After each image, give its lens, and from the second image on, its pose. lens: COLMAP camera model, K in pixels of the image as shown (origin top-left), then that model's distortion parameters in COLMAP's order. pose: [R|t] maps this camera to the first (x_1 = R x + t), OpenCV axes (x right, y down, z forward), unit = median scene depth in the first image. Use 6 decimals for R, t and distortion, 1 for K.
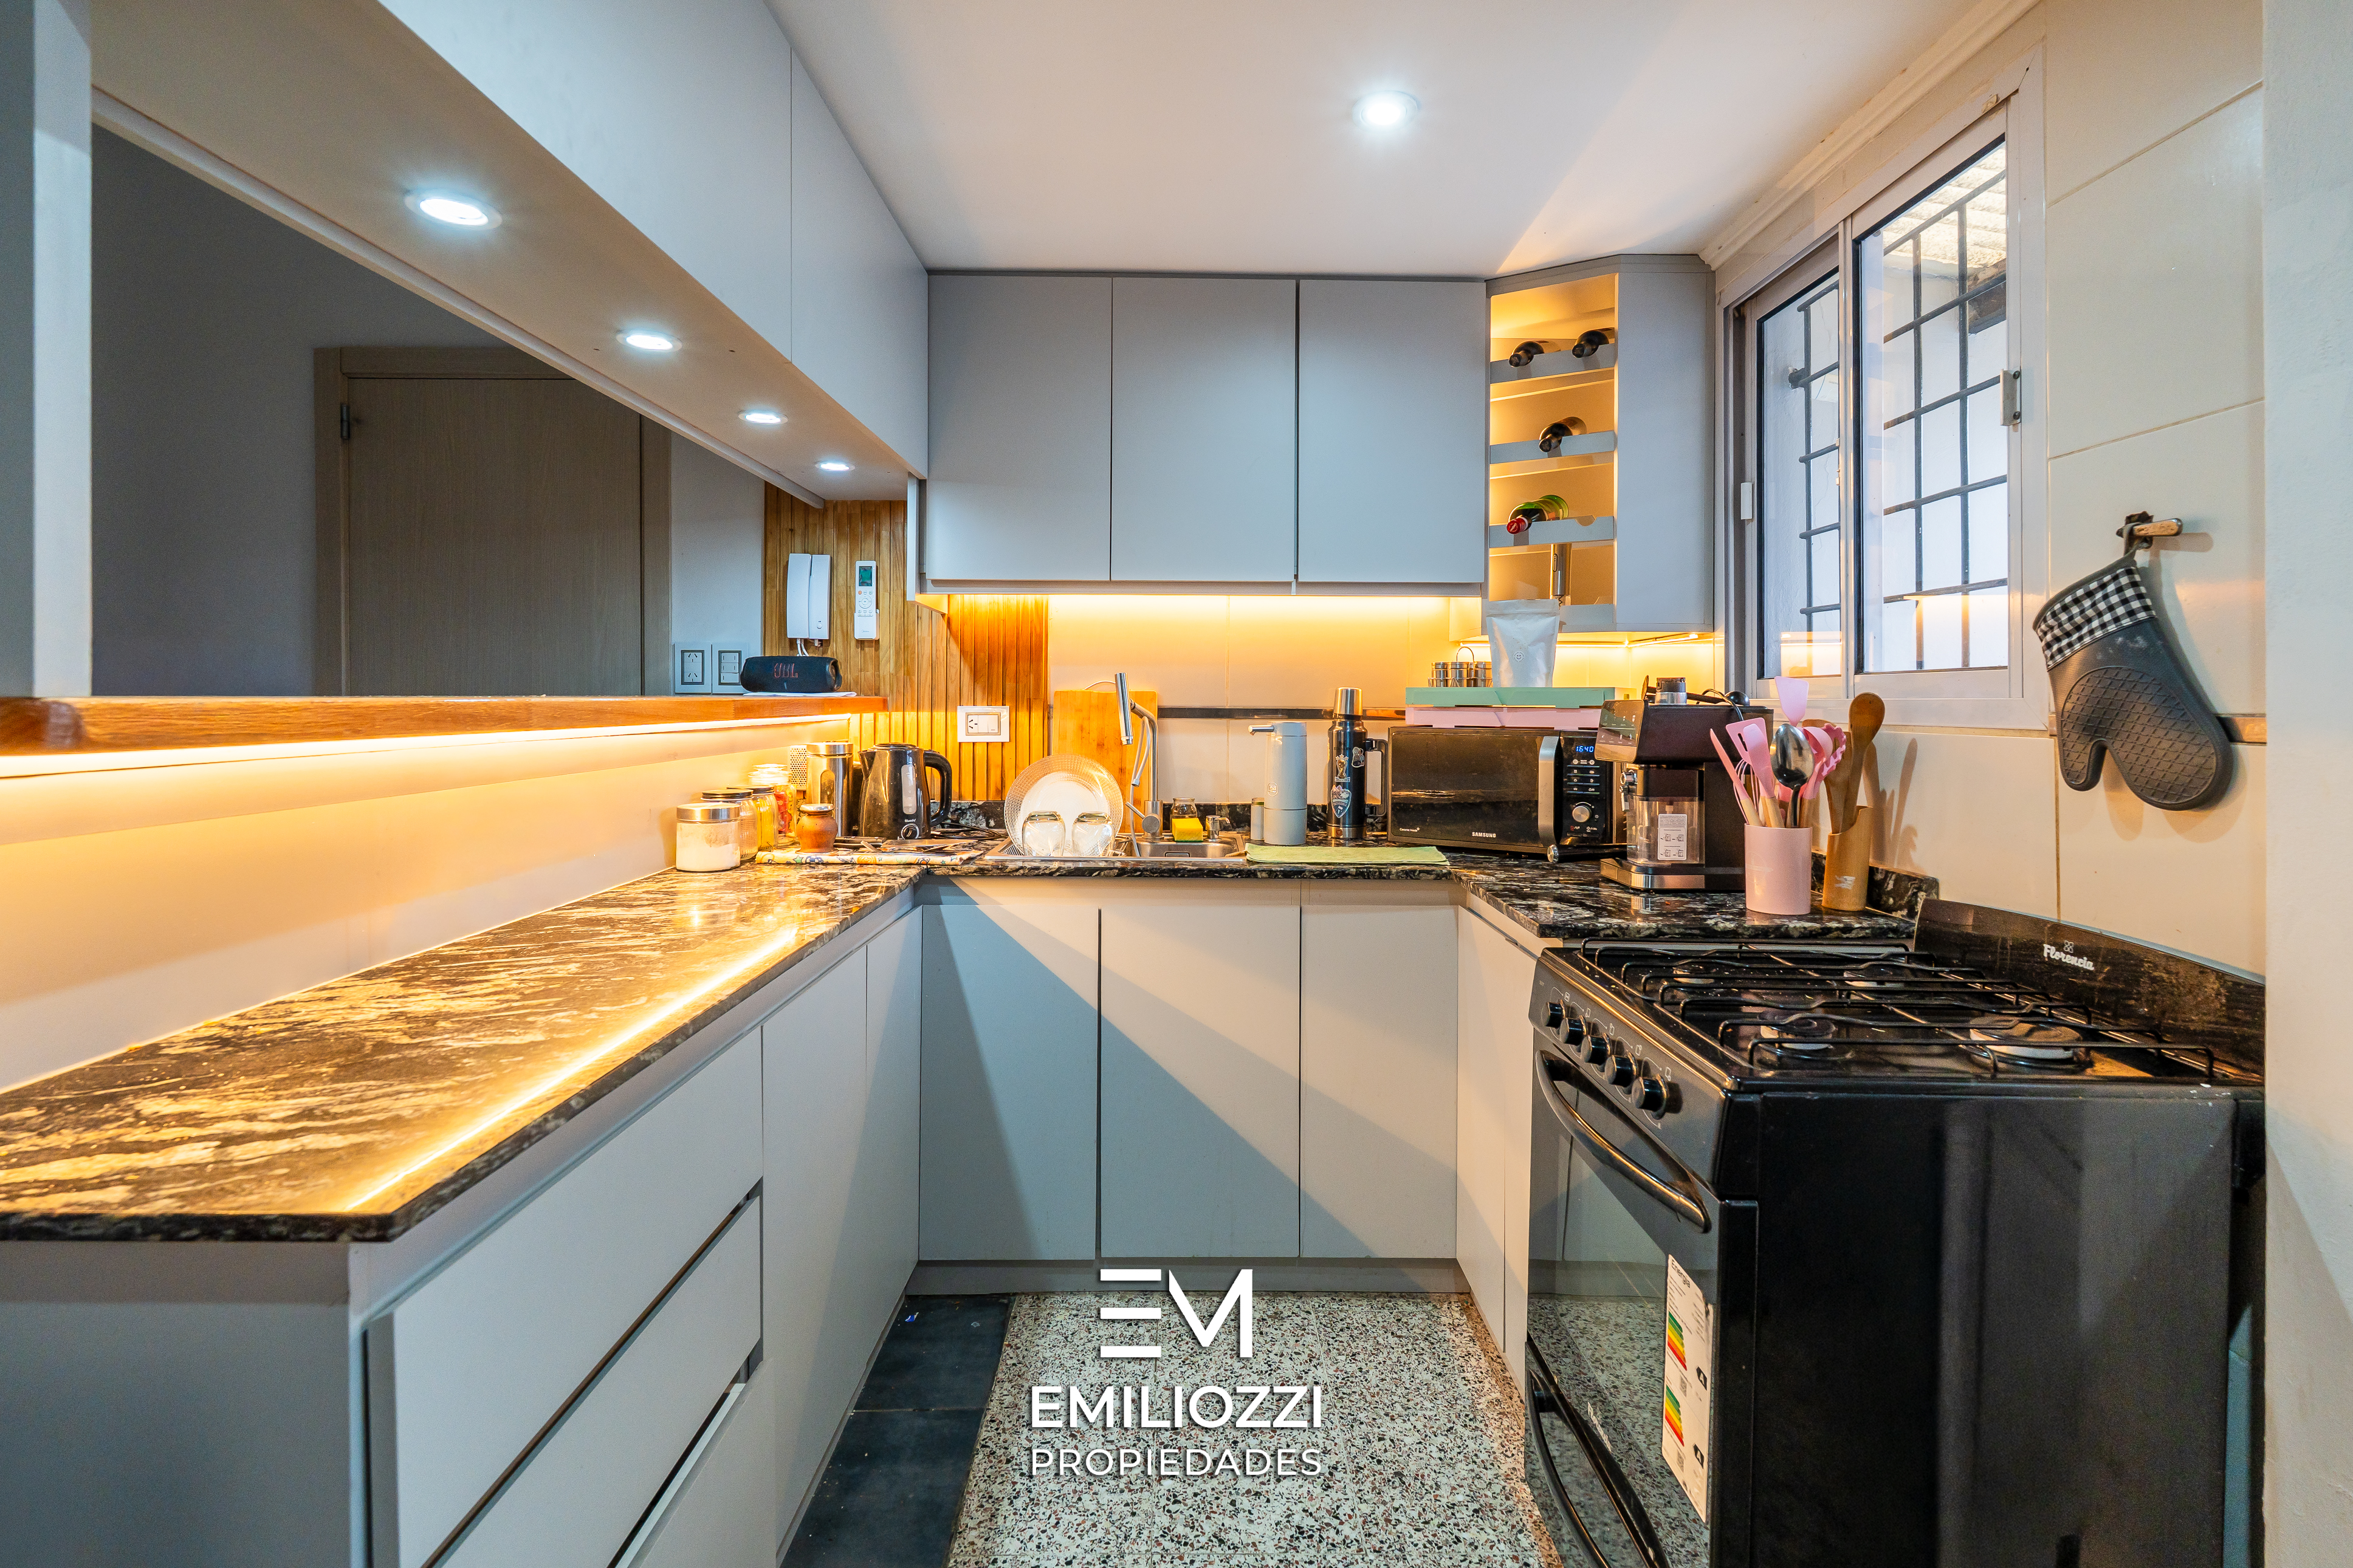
lens RADIAL K [[1115.0, 0, 1180.0], [0, 1115.0, 704.6], [0, 0, 1]] dist [-0.012799, 0.000061]
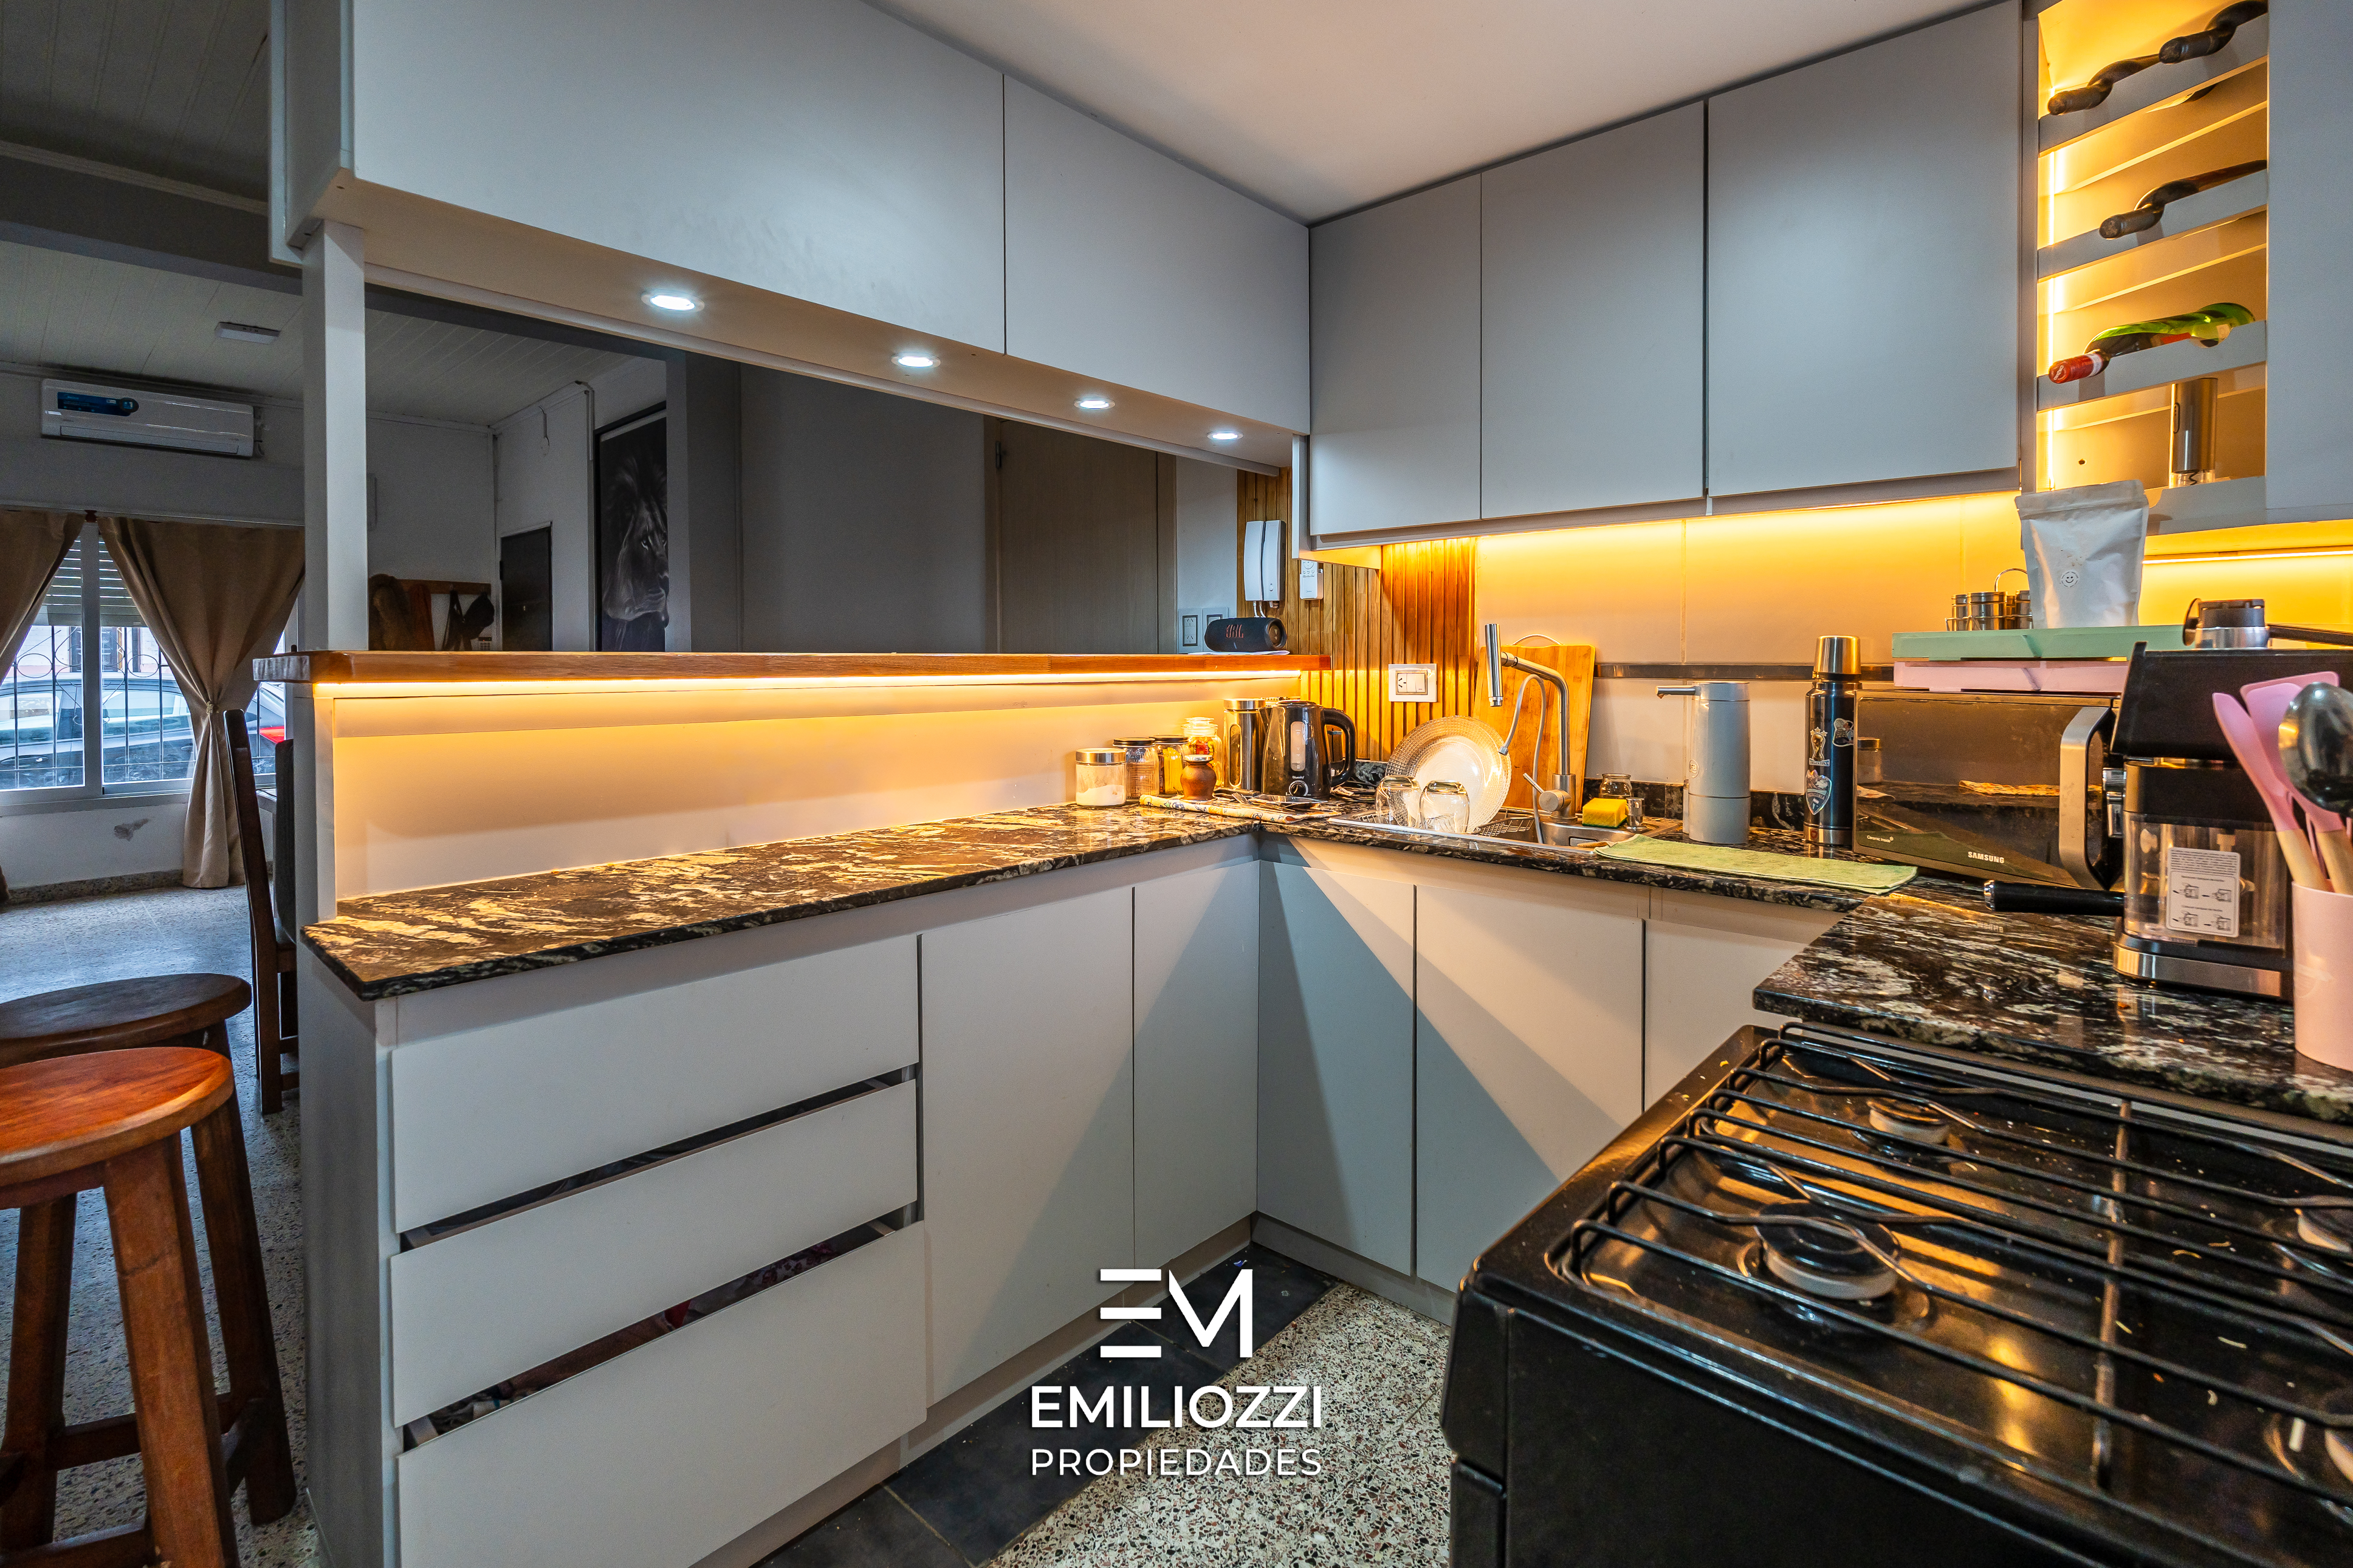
lens RADIAL K [[1076.9, 0, 1142.9], [0, 1076.9, 675.9], [0, 0, 1]] dist [-0.003141, -0.000119]
pose [[0.725606, 0.003420, -0.688102, 0.322710], [-0.000072, 0.999988, 0.004894, 0.007857], [0.688111, -0.003502, 0.725597, 0.197276]]
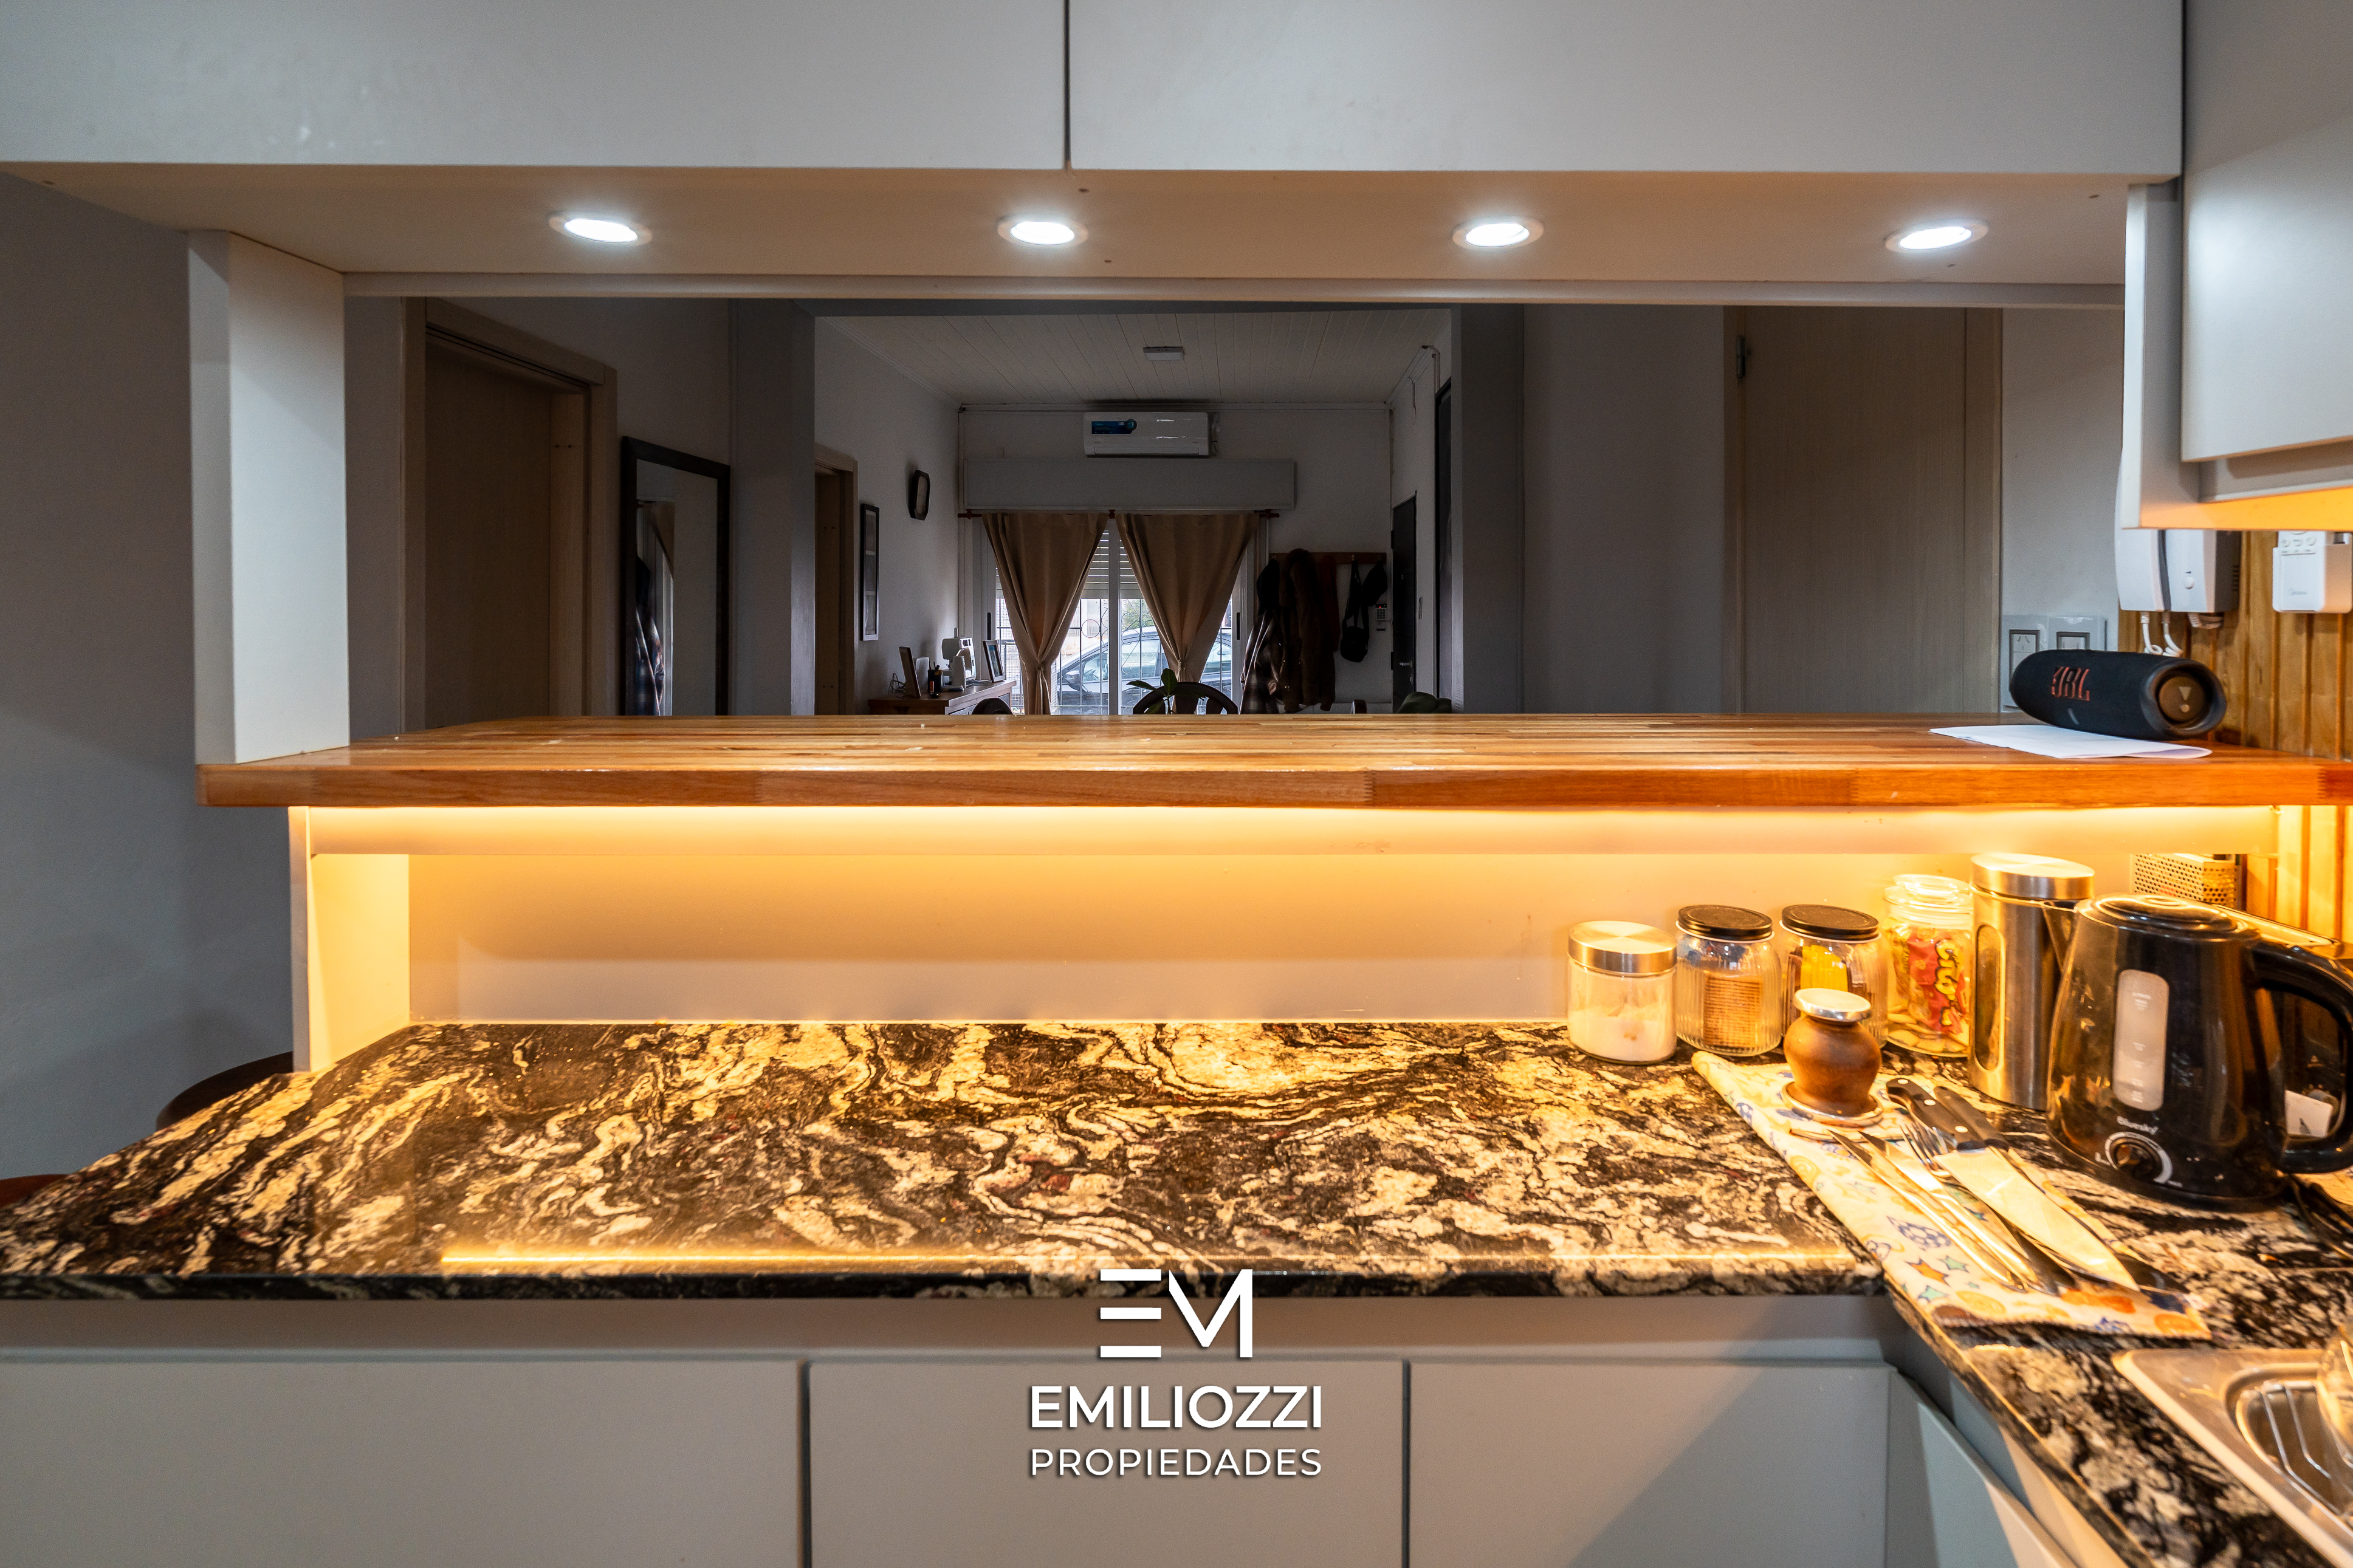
lens RADIAL K [[1099.9, 0, 1214.6], [0, 1099.9, 634.2], [0, 0, 1]] dist [-0.001779, -0.000242]
pose [[0.007289, 0.017659, -0.999818, 0.114614], [-0.008061, 0.999813, 0.017600, -0.061572], [0.999941, 0.007931, 0.007430, 0.687161]]
